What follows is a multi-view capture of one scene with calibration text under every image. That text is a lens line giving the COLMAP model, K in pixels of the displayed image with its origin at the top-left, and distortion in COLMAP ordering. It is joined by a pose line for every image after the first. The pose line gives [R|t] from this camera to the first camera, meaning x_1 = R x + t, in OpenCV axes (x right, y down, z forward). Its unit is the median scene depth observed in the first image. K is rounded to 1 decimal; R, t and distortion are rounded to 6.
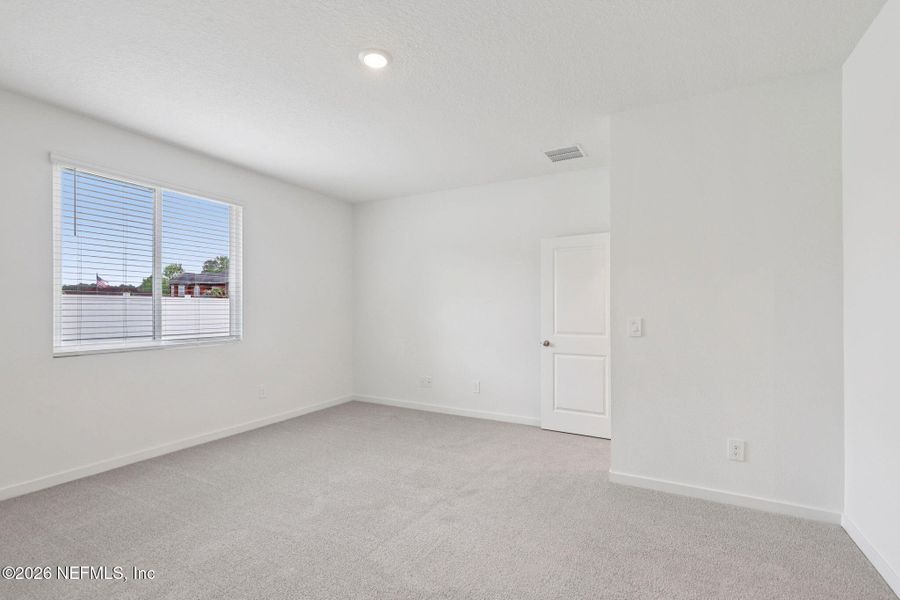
lens RADIAL K [[414.8, 0, 452.6], [0, 414.8, 308.5], [0, 0, 1]] dist [-0.000130, -0.000598]
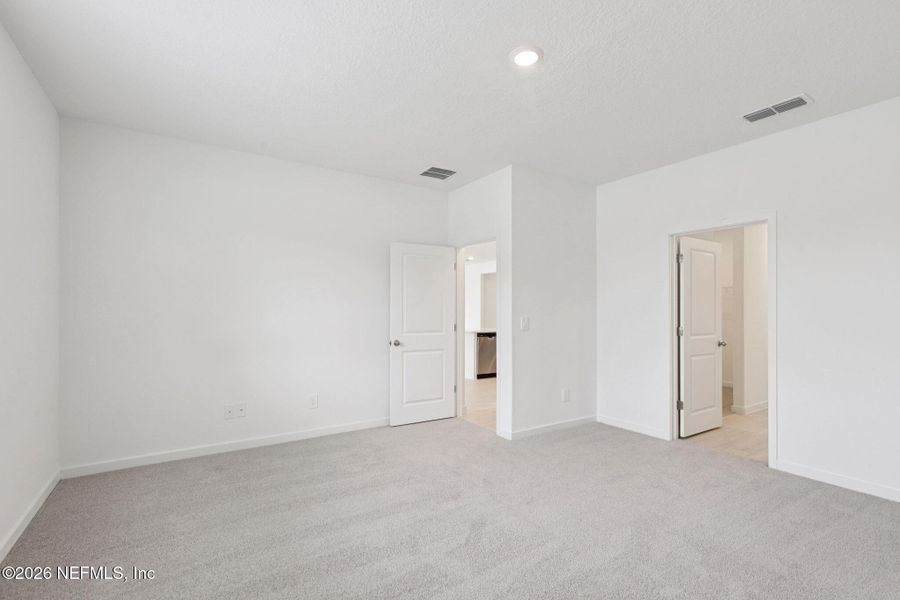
lens RADIAL K [[414.8, 0, 452.6], [0, 414.8, 308.5], [0, 0, 1]] dist [-0.000130, -0.000598]
pose [[0.477118, 0.000748, 0.878839, -0.630965], [-0.002466, 0.999997, 0.000488, -0.003699], [-0.878836, -0.002400, 0.477118, 0.382581]]
